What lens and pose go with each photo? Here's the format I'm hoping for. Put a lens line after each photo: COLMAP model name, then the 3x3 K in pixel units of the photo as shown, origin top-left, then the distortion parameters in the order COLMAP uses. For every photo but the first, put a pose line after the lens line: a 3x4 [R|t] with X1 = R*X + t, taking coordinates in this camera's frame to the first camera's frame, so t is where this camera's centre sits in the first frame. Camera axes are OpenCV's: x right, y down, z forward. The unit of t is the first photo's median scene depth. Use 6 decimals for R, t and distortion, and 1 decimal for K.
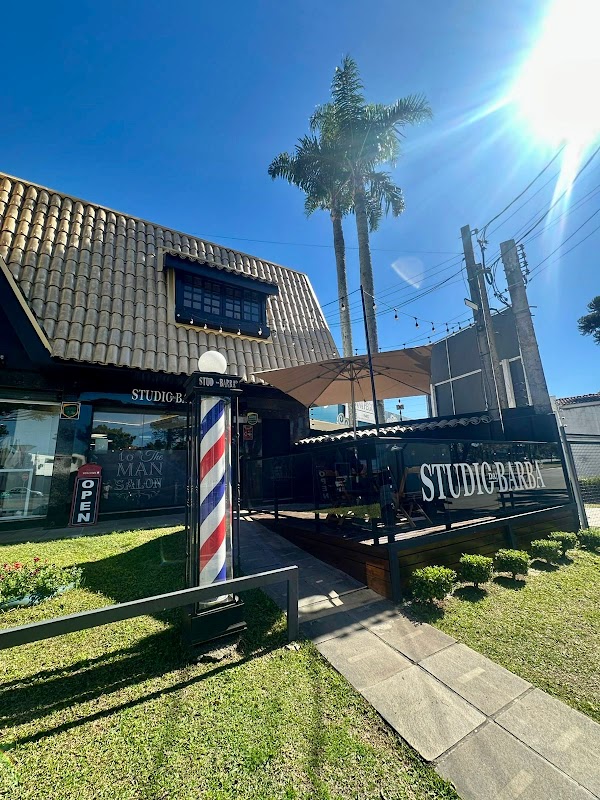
lens RADIAL K [[318.6, 0, 300.0], [0, 318.6, 400.0], [0, 0, 1]] dist [-0.001334, 0.000074]
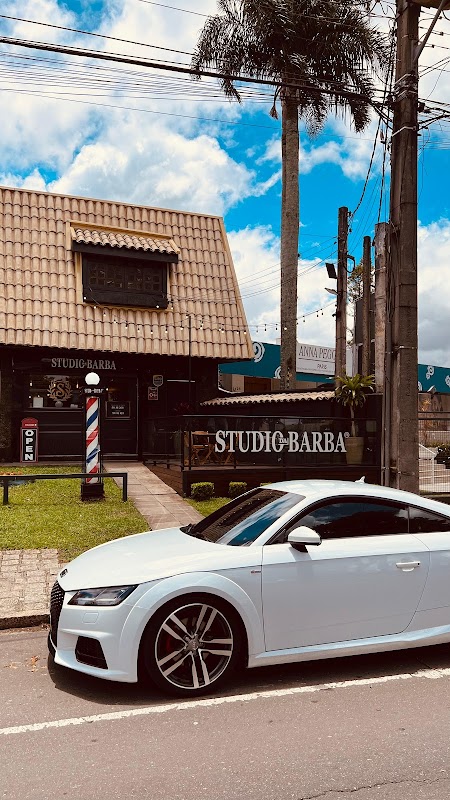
lens RADIAL K [[626.0, 0, 225.0], [0, 626.0, 400.0], [0, 0, 1]] dist [0.008012, 0.001795]
pose [[0.981532, 0.037904, -0.187503, 0.599364], [-0.005053, 0.984968, 0.172664, -0.306725], [0.191229, -0.168528, 0.966969, -1.251649]]
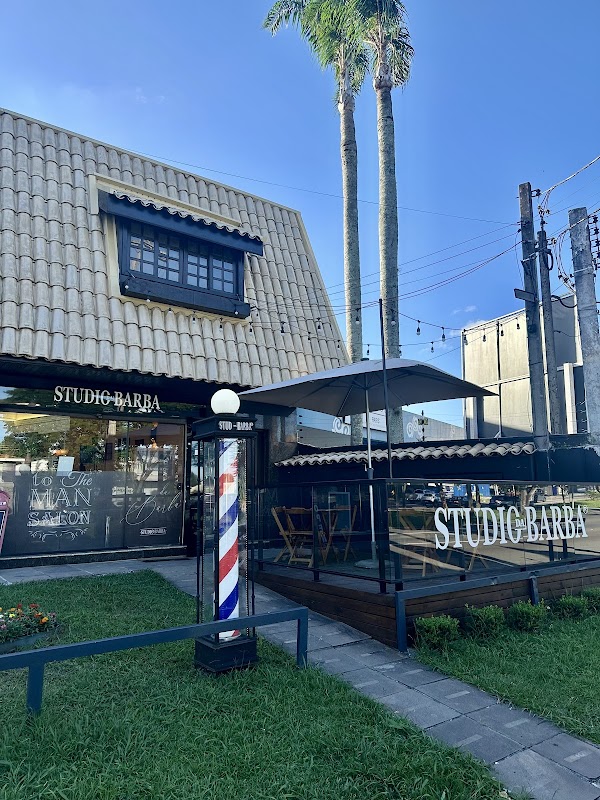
lens RADIAL K [[563.0, 0, 300.0], [0, 563.0, 400.0], [0, 0, 1]] dist [0.019533, -0.004277]
pose [[0.996487, 0.042856, 0.071952, -0.075310], [-0.046436, 0.997727, 0.048834, -0.094458], [-0.069696, -0.052004, 0.996212, -0.313221]]
